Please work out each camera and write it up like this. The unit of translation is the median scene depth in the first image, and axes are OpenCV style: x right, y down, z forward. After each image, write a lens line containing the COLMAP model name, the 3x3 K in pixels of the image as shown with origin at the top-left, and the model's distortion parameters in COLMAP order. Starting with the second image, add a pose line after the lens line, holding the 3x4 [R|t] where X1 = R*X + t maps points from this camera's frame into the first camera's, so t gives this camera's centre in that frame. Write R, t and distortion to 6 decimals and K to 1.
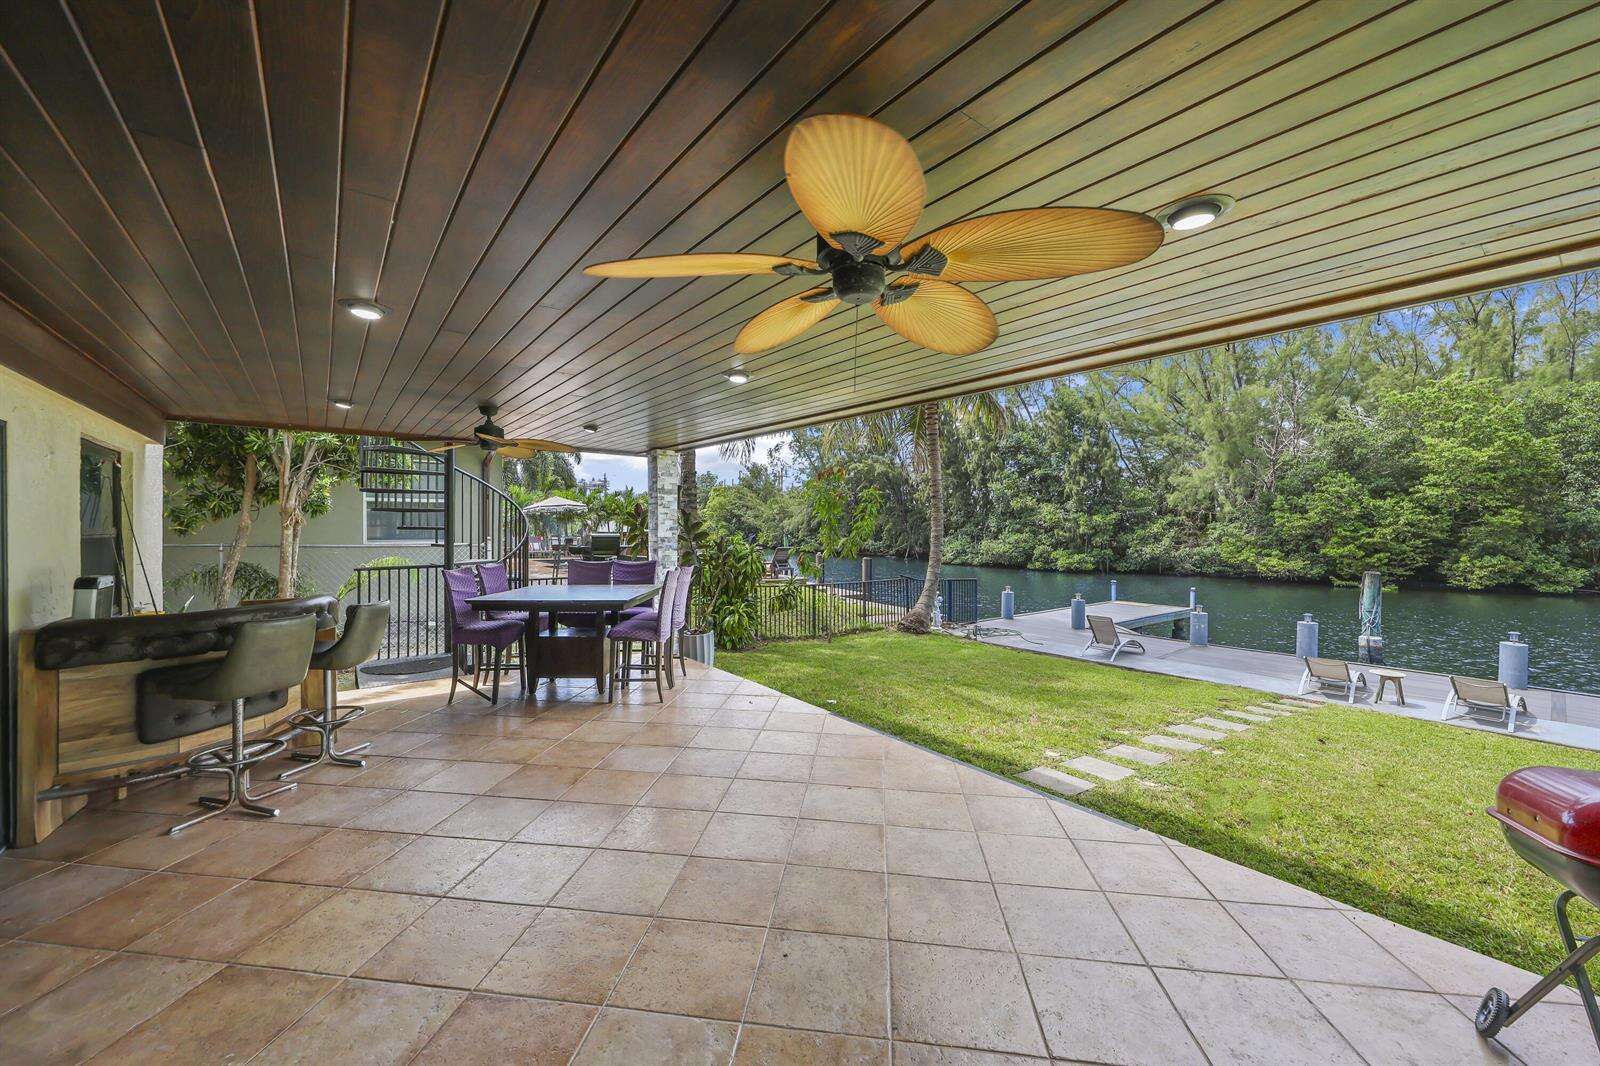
lens RADIAL K [[618.9, 0, 795.4], [0, 618.9, 530.8], [0, 0, 1]] dist [0.001732, 0.000209]
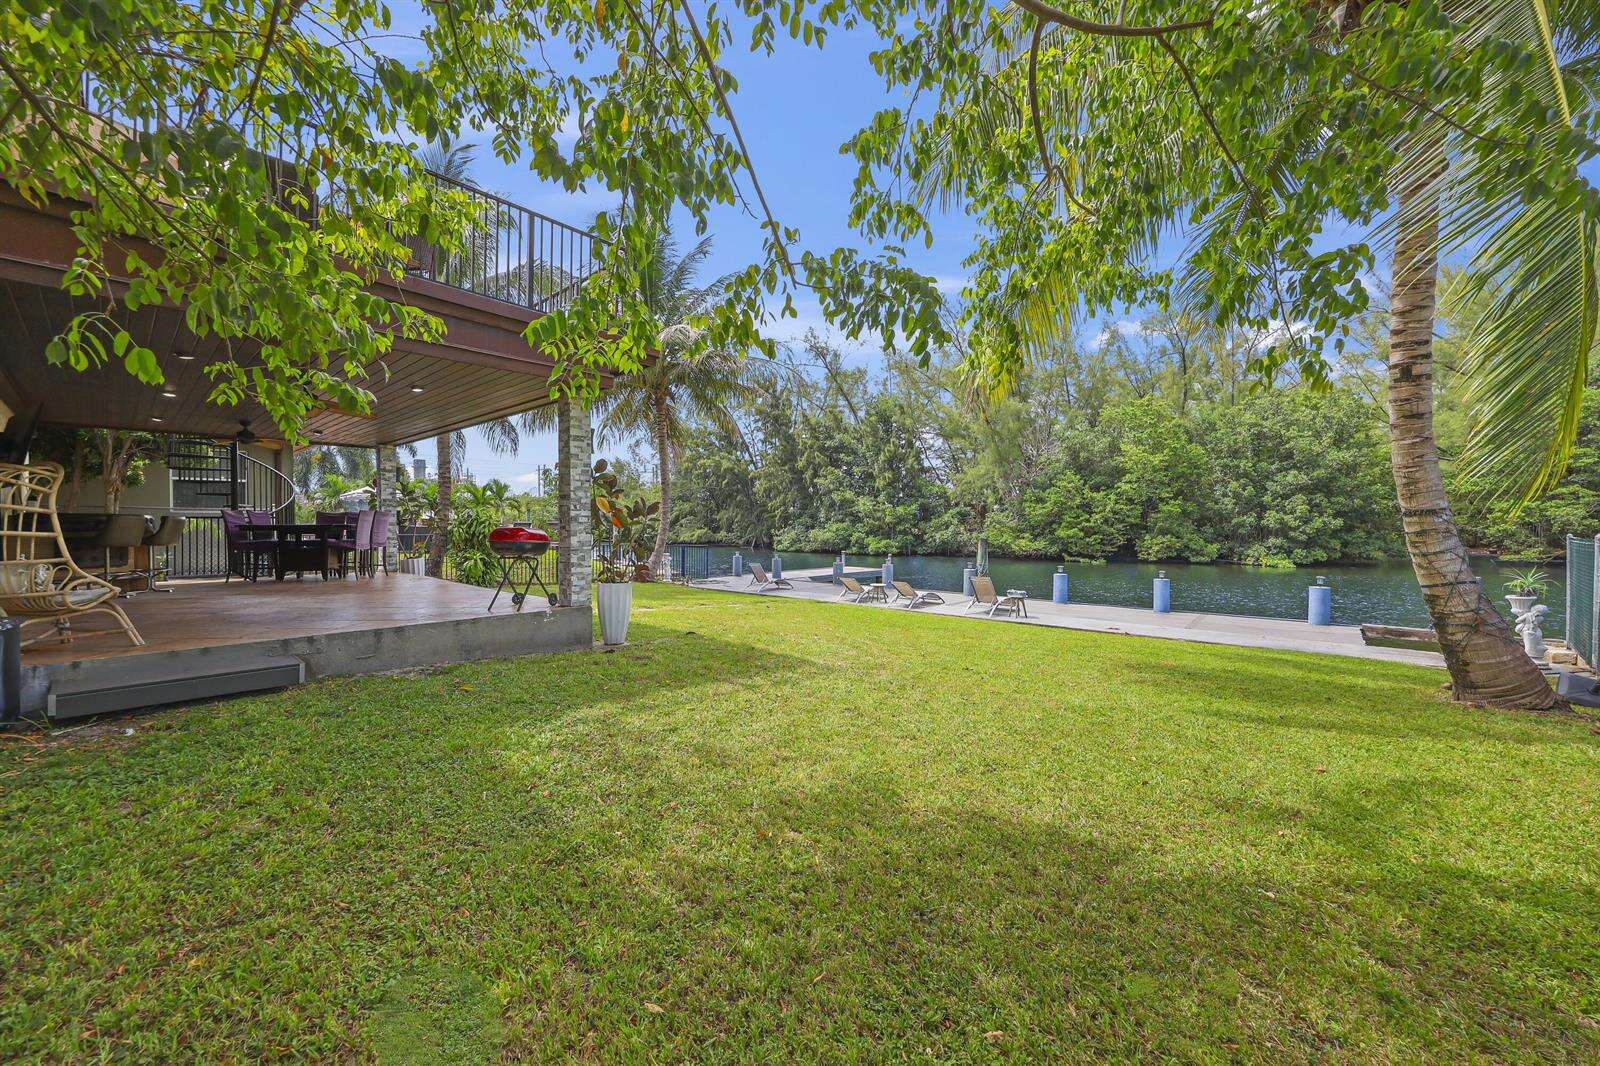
lens RADIAL K [[614.8, 0, 797.9], [0, 614.8, 532.7], [0, 0, 1]] dist [0.000393, -0.000100]
pose [[0.983191, -0.007391, 0.182432, 0.095013], [0.006059, 0.999951, 0.007853, 0.016025], [-0.182481, -0.006615, 0.983187, -0.122573]]
